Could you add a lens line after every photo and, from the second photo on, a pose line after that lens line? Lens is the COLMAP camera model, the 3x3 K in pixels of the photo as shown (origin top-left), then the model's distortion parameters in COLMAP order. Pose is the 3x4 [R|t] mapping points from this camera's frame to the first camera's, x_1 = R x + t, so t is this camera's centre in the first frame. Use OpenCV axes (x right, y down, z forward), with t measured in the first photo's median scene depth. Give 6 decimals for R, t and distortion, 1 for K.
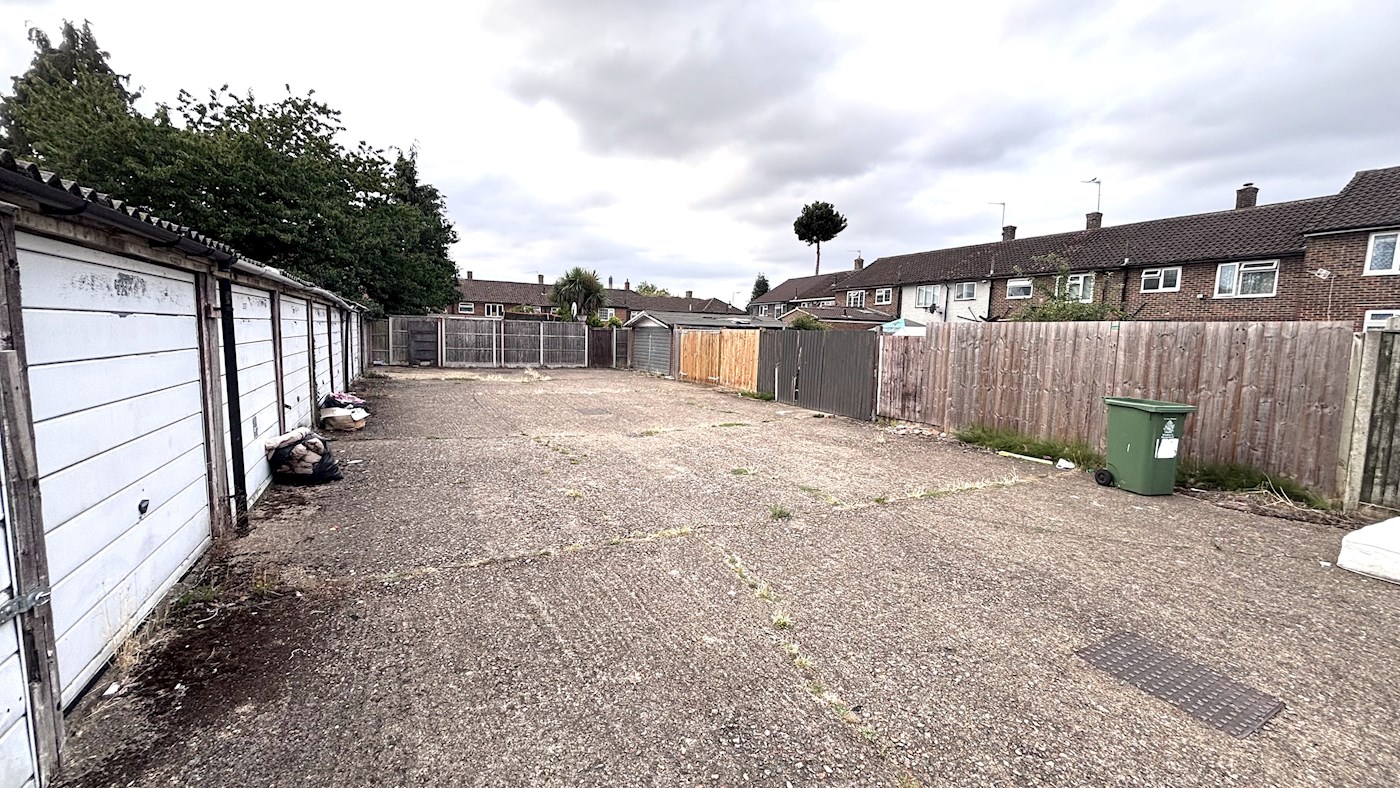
lens RADIAL K [[560.5, 0, 699.0], [0, 560.5, 389.2], [0, 0, 1]] dist [-0.001800, -0.000410]
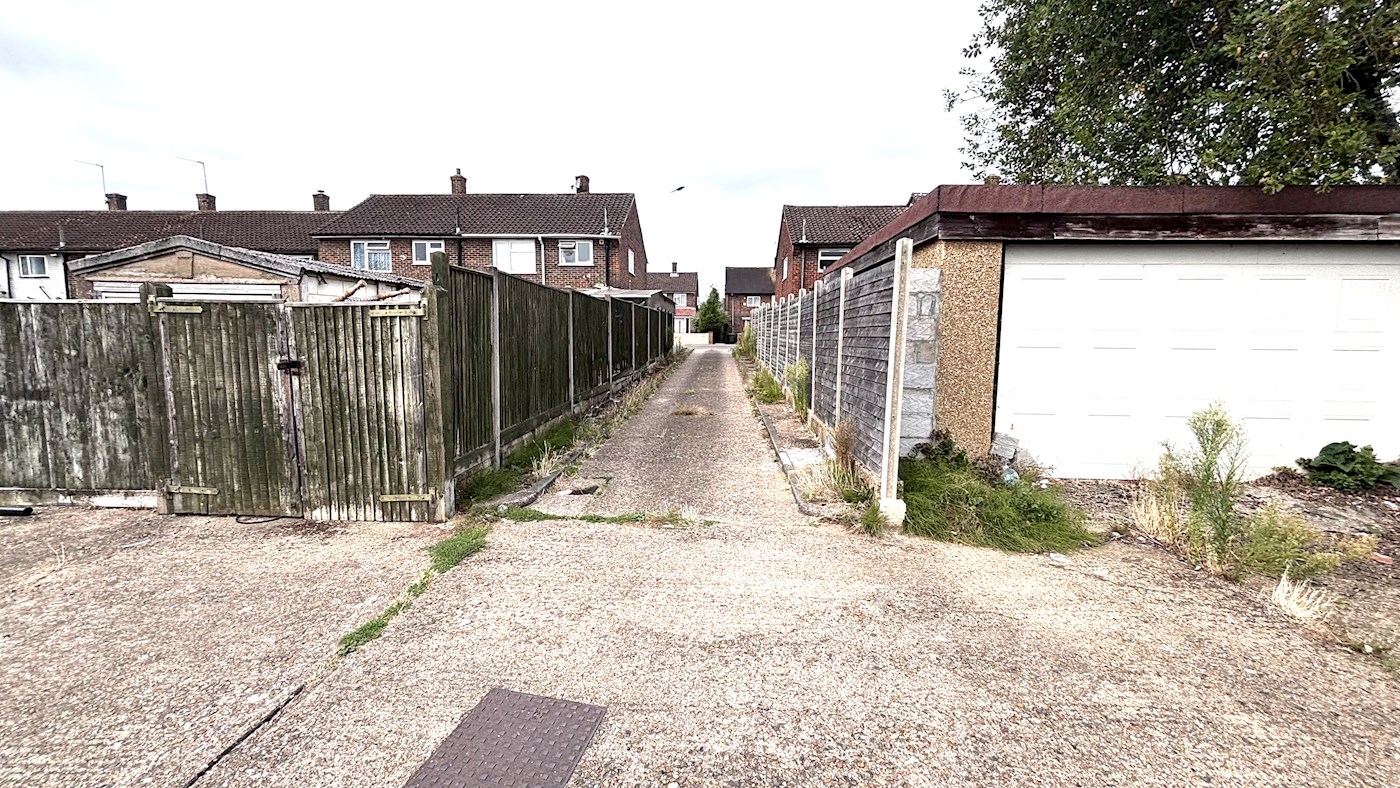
lens RADIAL K [[560.5, 0, 693.5], [0, 560.5, 394.0], [0, 0, 1]] dist [-0.001800, -0.000410]
pose [[0.499692, -0.113953, 0.858675, 0.281455], [0.091424, 0.992710, 0.078538, 0.031988], [-0.861365, 0.039259, 0.506467, -0.224164]]
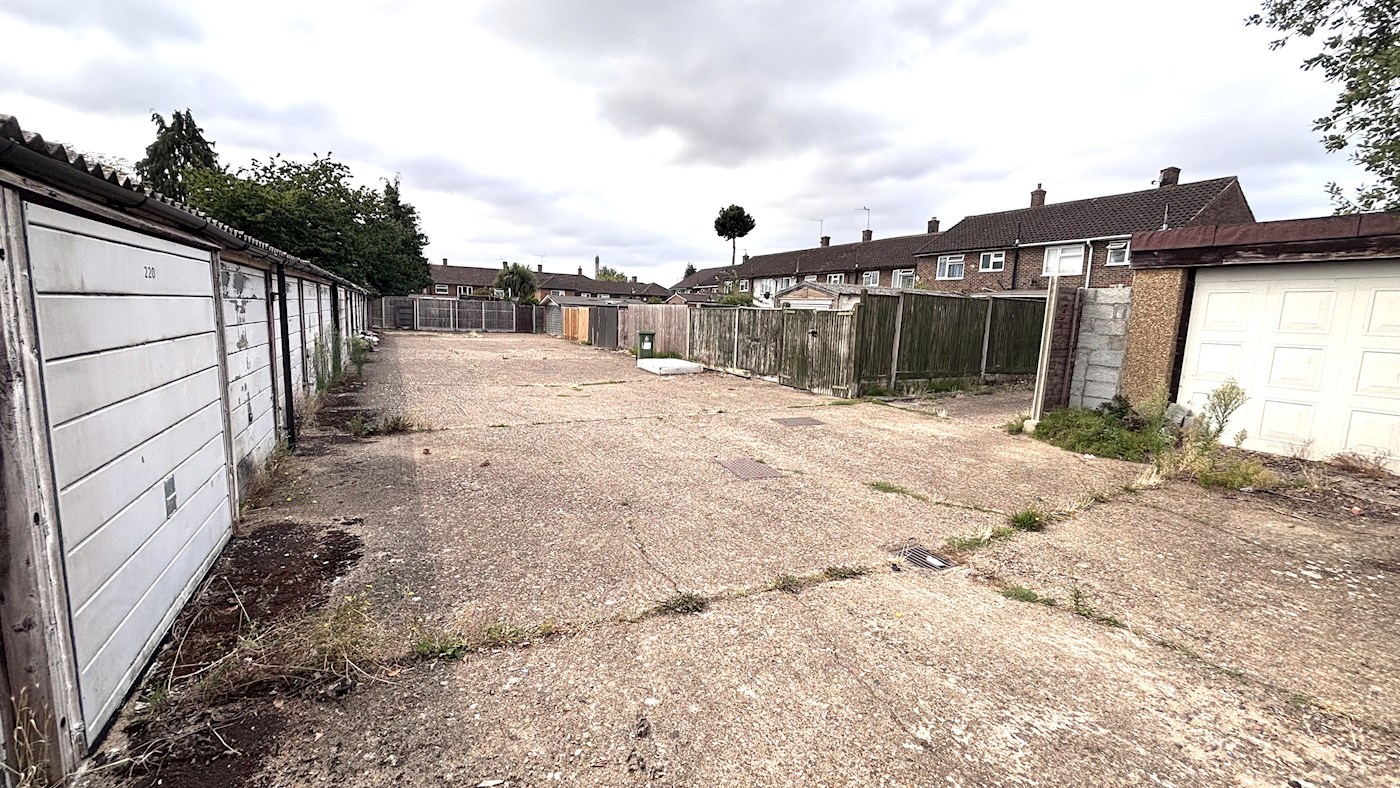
lens RADIAL K [[560.5, 0, 701.4], [0, 560.5, 389.8], [0, 0, 1]] dist [-0.001800, -0.000410]
pose [[0.999715, 0.007125, 0.022781, 0.263751], [-0.007907, 0.999376, 0.034423, 0.059073], [-0.022521, -0.034593, 0.999148, -0.513463]]
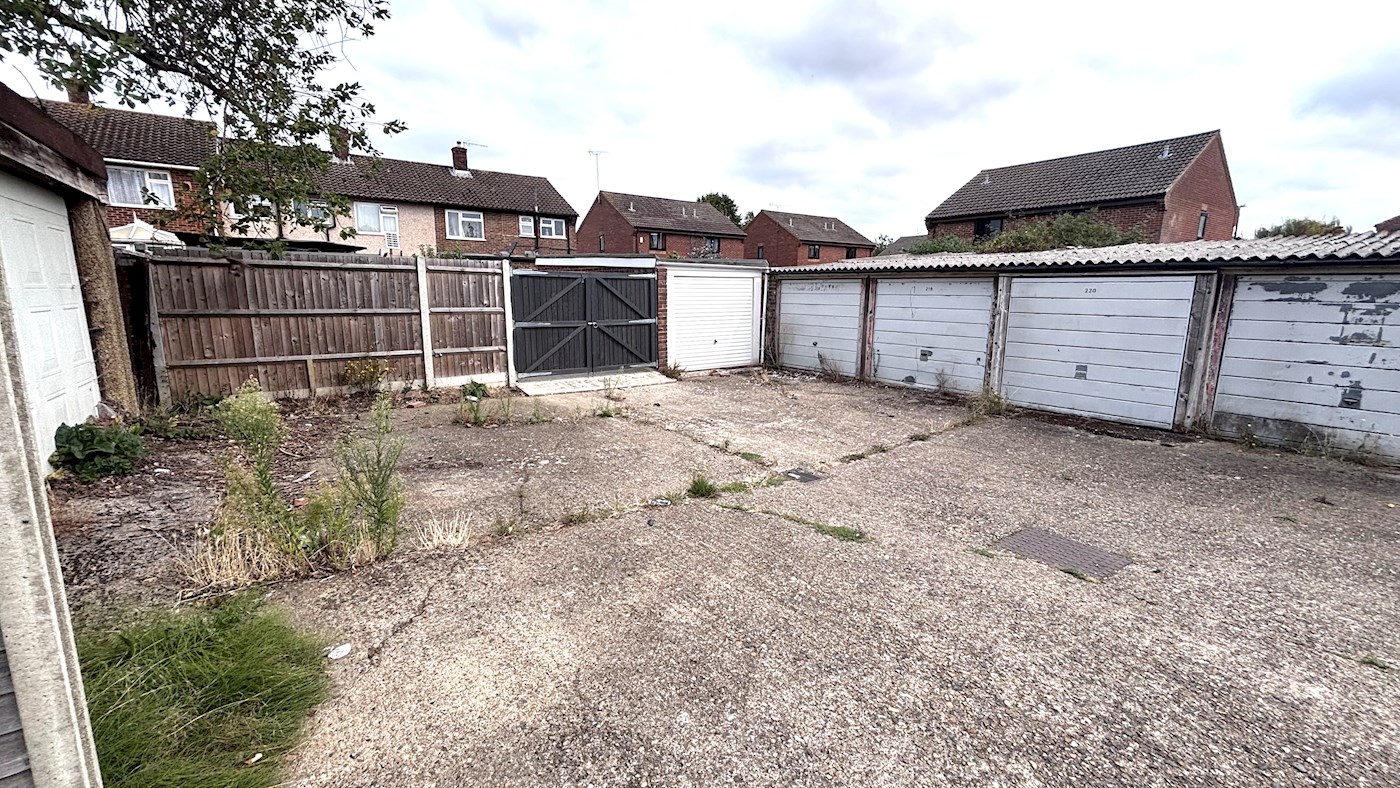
lens RADIAL K [[560.5, 0, 696.0], [0, 560.5, 388.9], [0, 0, 1]] dist [-0.001800, -0.000410]
pose [[-0.986583, -0.005260, -0.163175, 0.421334], [-0.049117, 0.962740, 0.265932, 0.022226], [0.155696, 0.270378, -0.950081, -0.132556]]
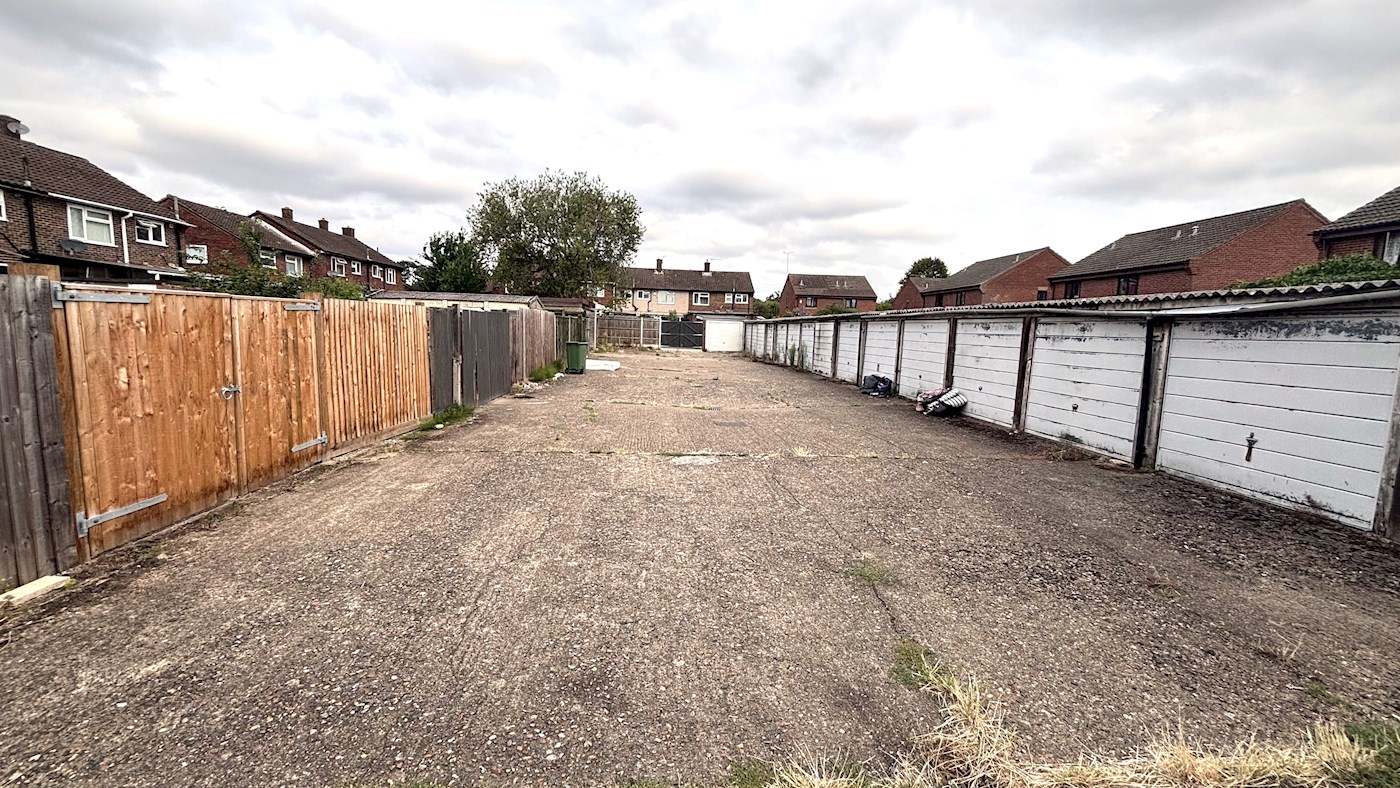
lens RADIAL K [[560.5, 0, 693.6], [0, 560.5, 390.6], [0, 0, 1]] dist [-0.001800, -0.000410]
pose [[-0.913429, -0.101904, 0.394035, -0.174767], [-0.016753, 0.976741, 0.213766, -0.082665], [-0.406654, 0.188658, -0.893891, 0.778036]]
